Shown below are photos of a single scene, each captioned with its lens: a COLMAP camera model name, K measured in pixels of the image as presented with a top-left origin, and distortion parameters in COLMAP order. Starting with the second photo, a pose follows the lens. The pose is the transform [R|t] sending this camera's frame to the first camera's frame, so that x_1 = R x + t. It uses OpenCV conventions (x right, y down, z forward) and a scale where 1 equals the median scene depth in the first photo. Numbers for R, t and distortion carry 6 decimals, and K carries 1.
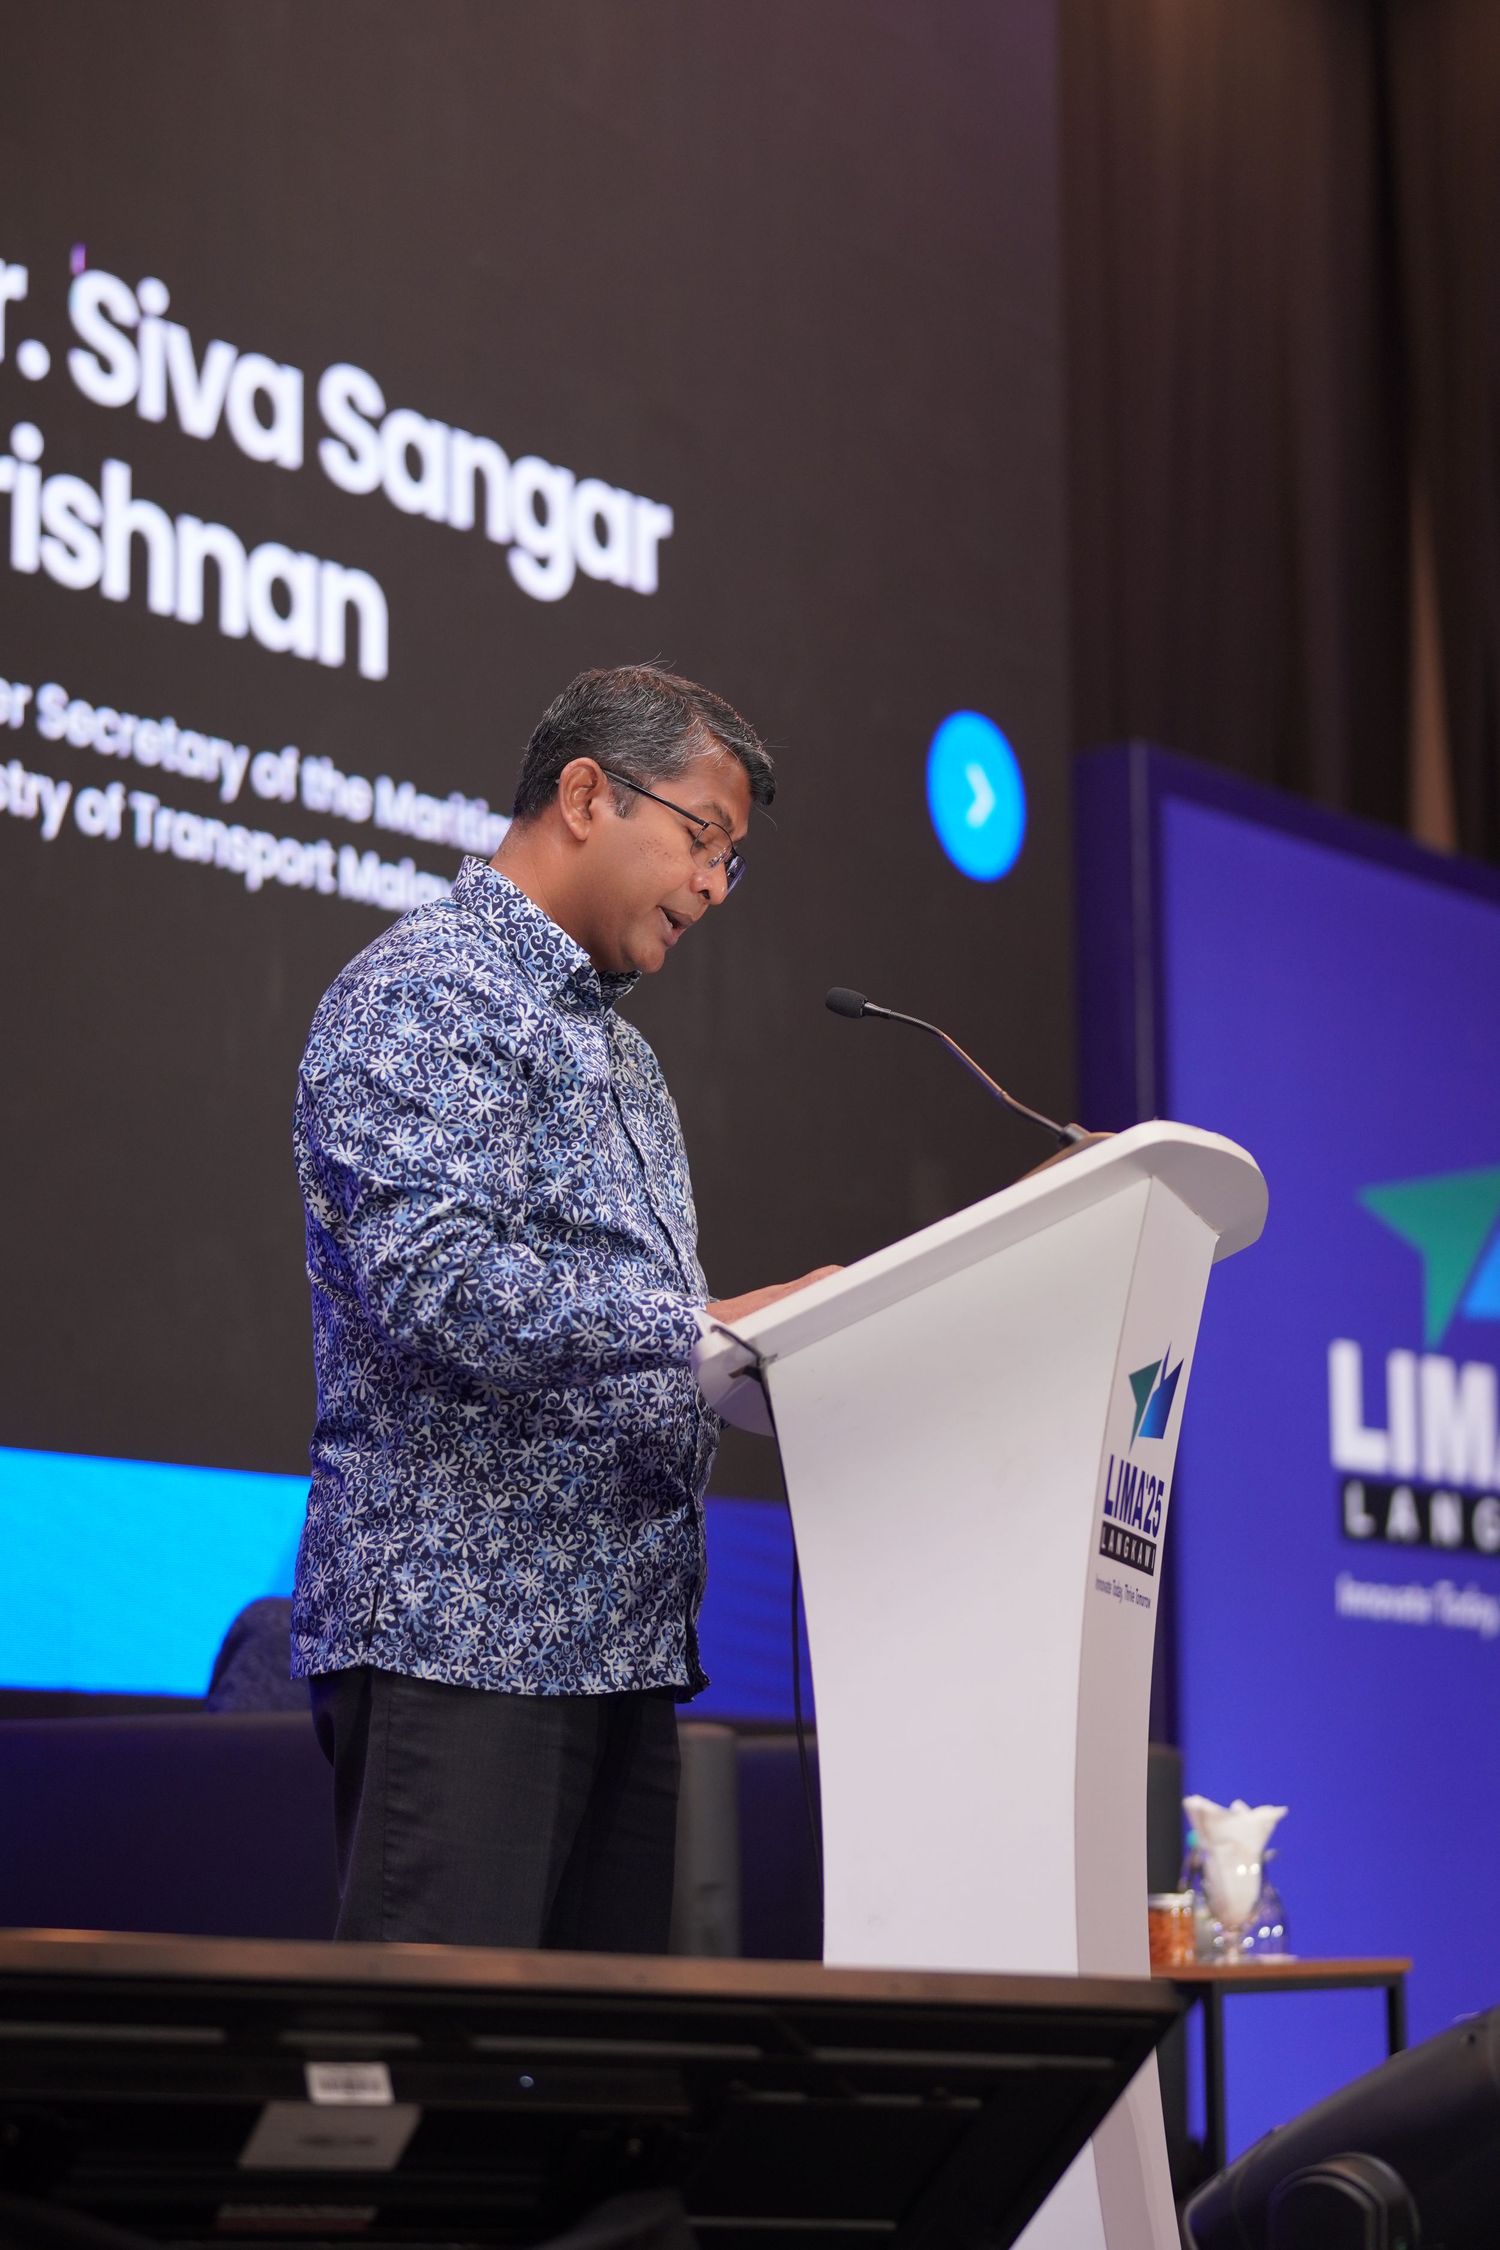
lens RADIAL K [[4778.3, 0, 748.2], [0, 4778.3, 1127.0], [0, 0, 1]] dist [-0.060109, 0.000000]
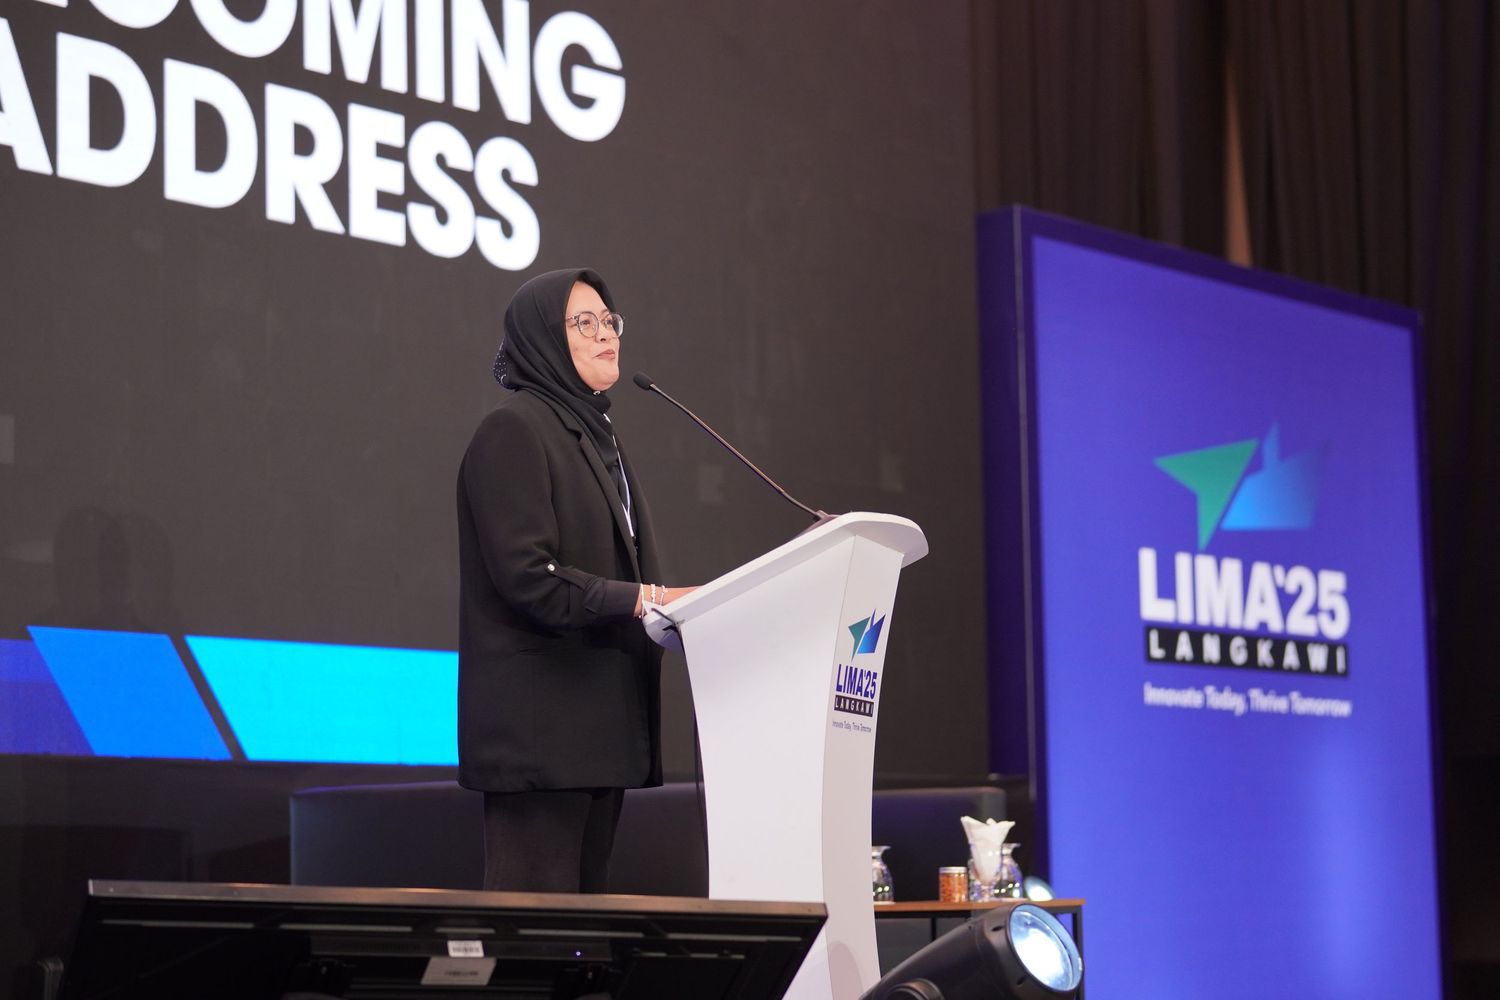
lens RADIAL K [[3185.5, 0, 750.5], [0, 3185.5, 503.4], [0, 0, 1]] dist [-0.060109, 0.000000]
pose [[0.998688, -0.017639, -0.048075, 0.105701], [0.019730, 0.998864, 0.043370, -0.066756], [0.047255, -0.044261, 0.997902, -0.433533]]
